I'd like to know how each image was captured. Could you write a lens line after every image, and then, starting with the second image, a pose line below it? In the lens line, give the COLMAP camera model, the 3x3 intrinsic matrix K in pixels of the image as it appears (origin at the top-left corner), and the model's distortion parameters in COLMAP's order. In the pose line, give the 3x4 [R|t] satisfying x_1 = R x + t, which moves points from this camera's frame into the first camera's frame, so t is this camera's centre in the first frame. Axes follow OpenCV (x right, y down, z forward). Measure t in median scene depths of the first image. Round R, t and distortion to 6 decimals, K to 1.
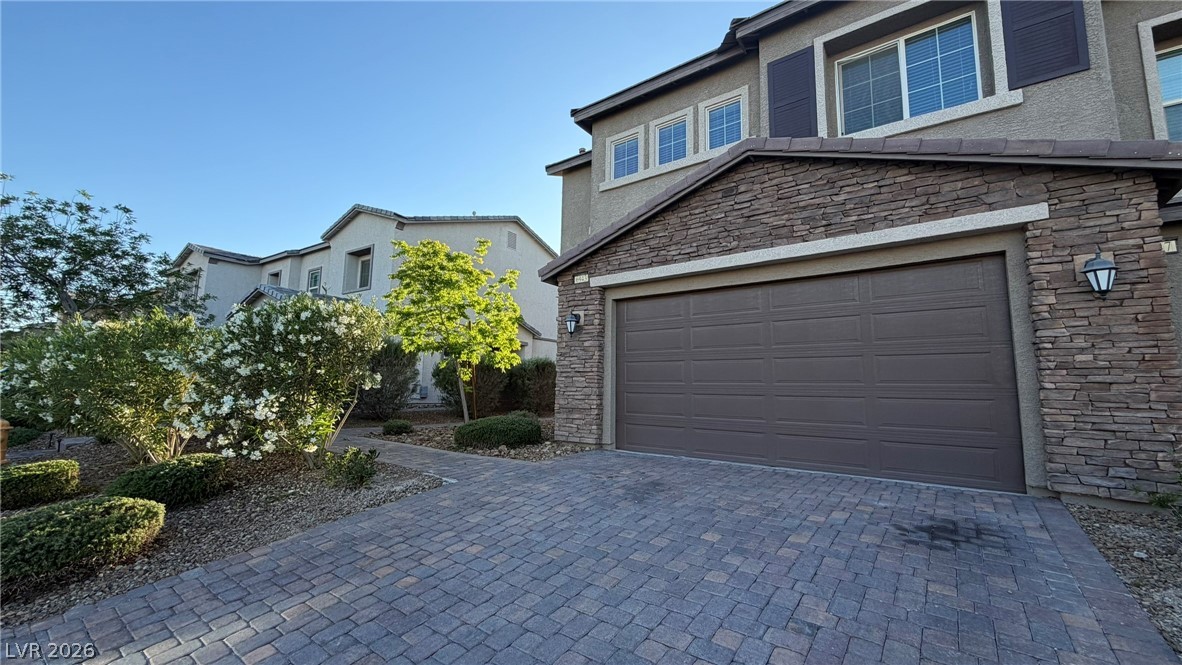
lens RADIAL K [[469.5, 0, 589.4], [0, 469.5, 335.7], [0, 0, 1]] dist [0.001469, 0.000204]
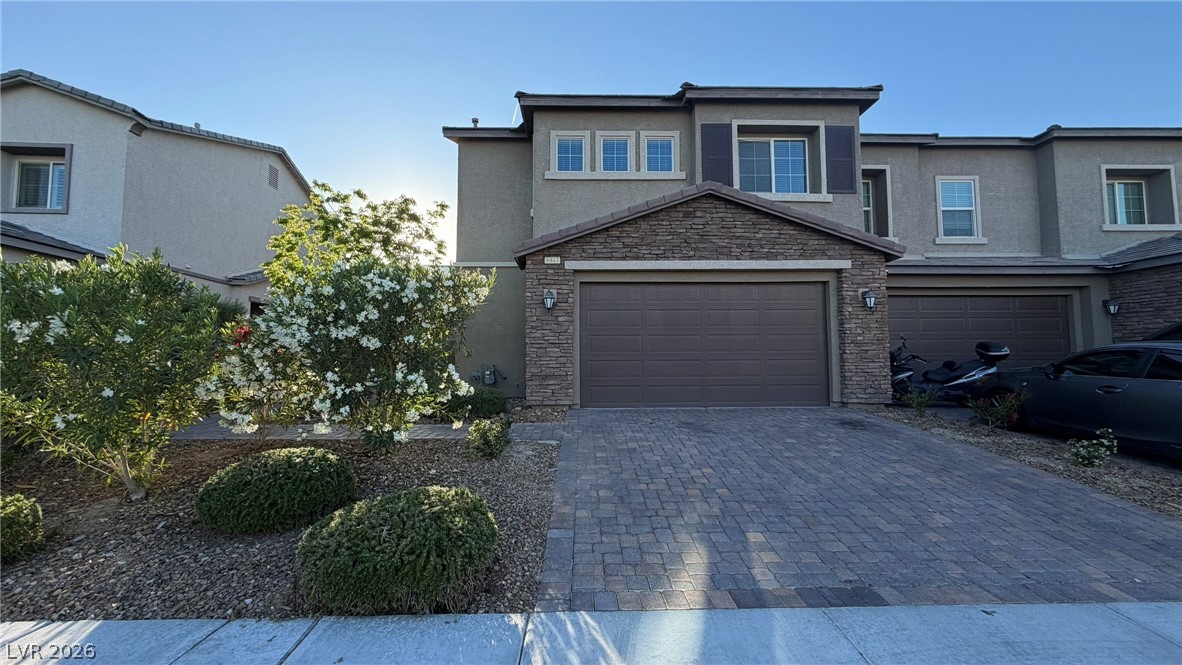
lens RADIAL K [[469.5, 0, 580.4], [0, 469.5, 337.3], [0, 0, 1]] dist [0.001469, 0.000204]
pose [[0.785710, 0.008776, 0.618533, -0.867291], [-0.053133, 0.997162, 0.053346, -0.002095], [-0.616309, -0.074779, 0.783946, 0.092478]]
